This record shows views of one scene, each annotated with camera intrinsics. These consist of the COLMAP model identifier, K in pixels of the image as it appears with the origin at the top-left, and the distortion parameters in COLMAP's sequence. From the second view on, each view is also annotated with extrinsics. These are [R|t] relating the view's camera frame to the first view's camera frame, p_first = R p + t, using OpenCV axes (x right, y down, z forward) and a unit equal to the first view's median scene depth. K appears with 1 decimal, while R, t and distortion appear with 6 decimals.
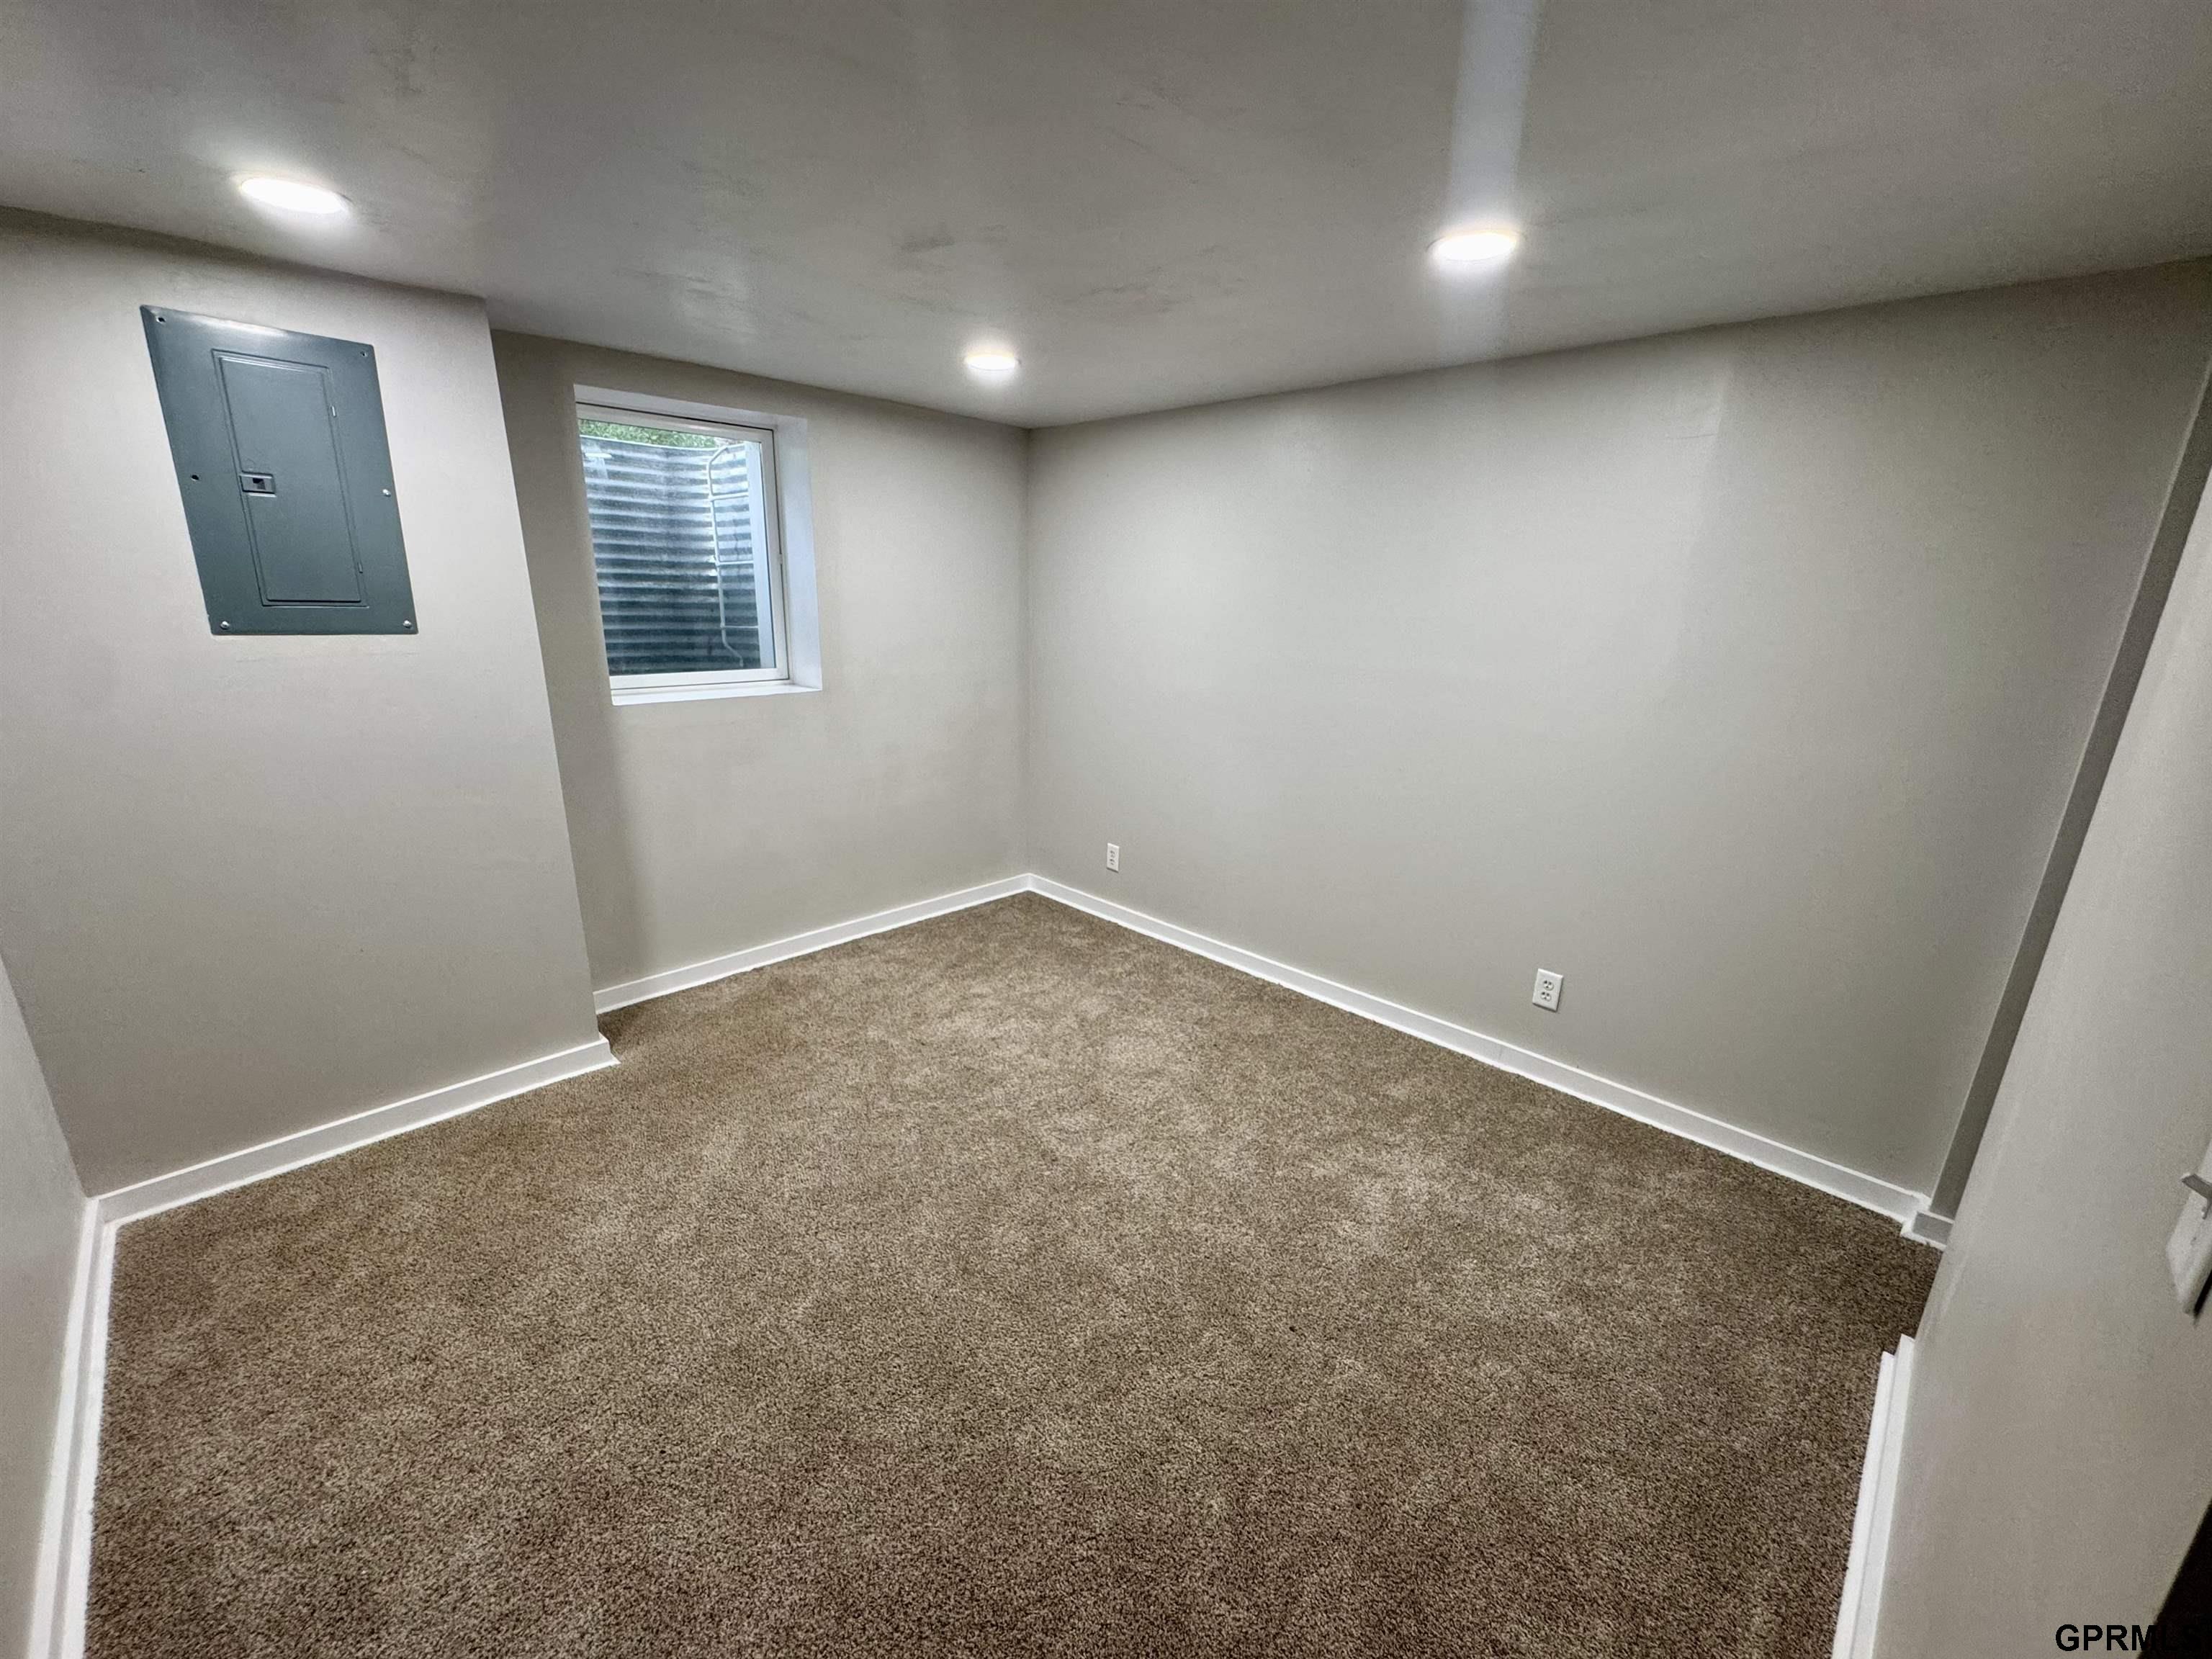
lens RADIAL K [[889.5, 0, 1104.4], [0, 889.5, 822.0], [0, 0, 1]] dist [-0.001937, -0.000133]
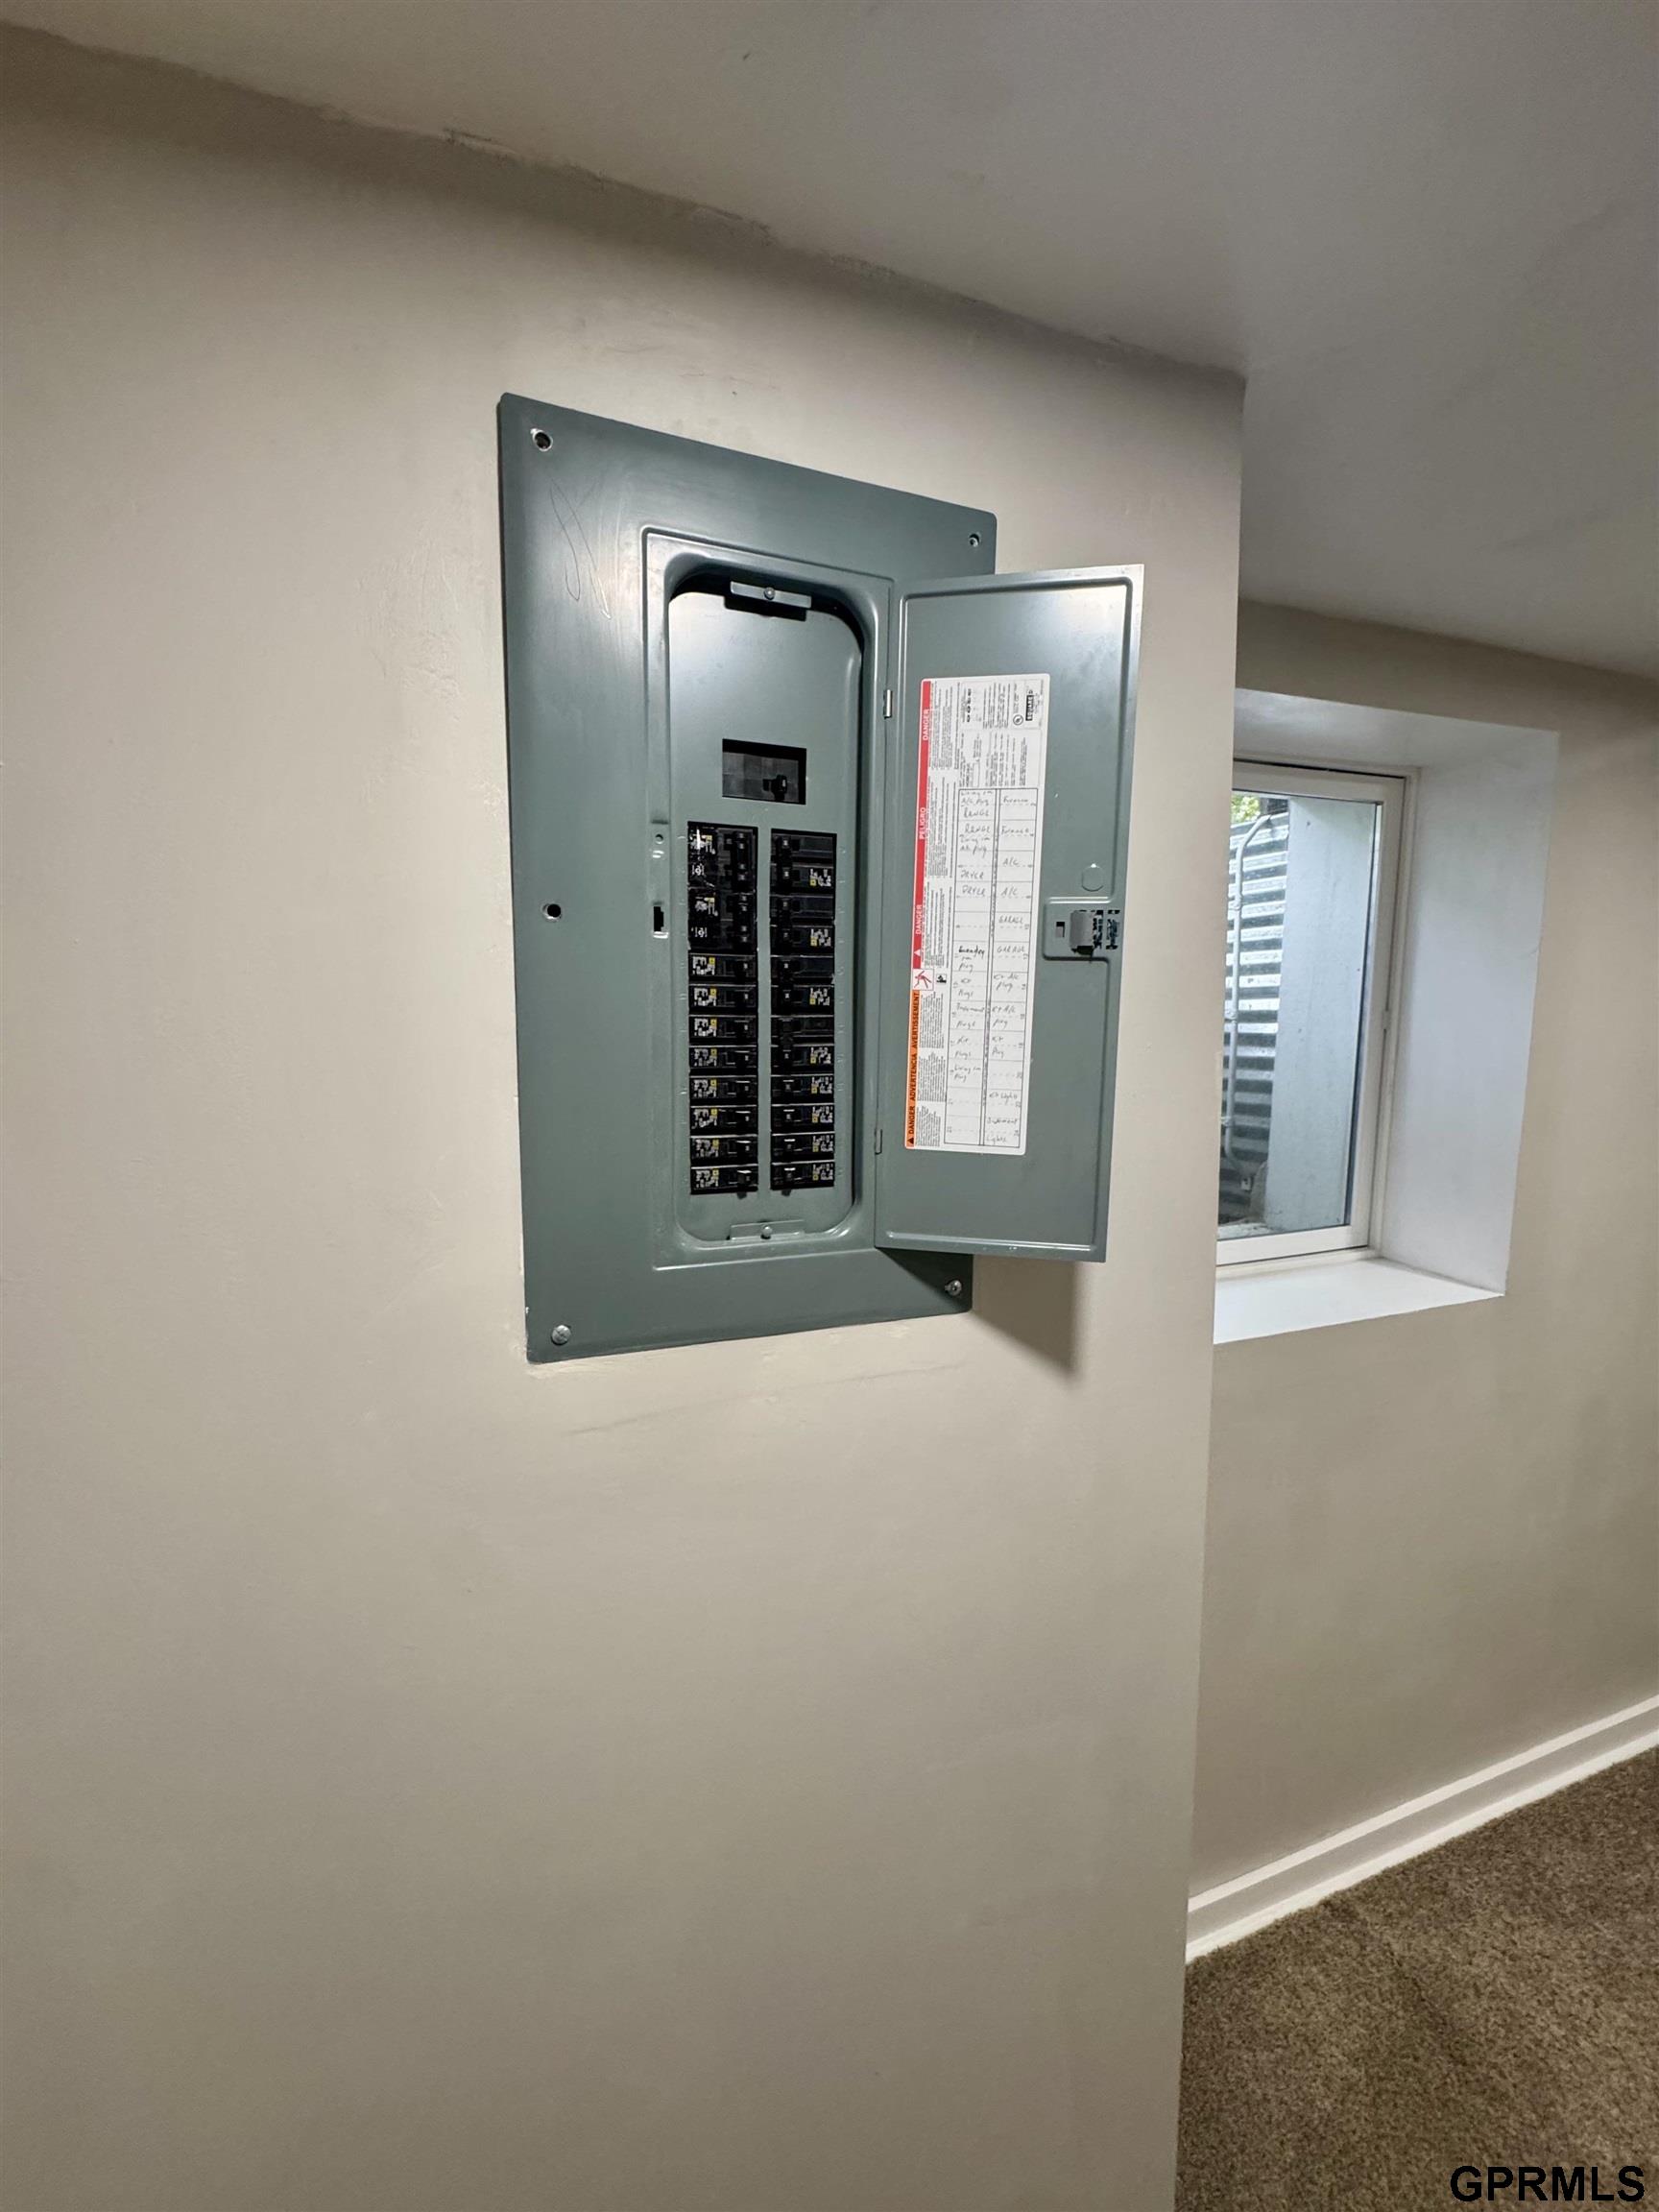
lens RADIAL K [[889.5, 0, 832.1], [0, 889.5, 1107.2], [0, 0, 1]] dist [-0.001937, -0.000133]
pose [[0.904623, 0.041551, -0.424182, -0.442925], [-0.095231, 0.989781, -0.106137, -0.163730], [0.415437, 0.136409, 0.899336, 0.425233]]
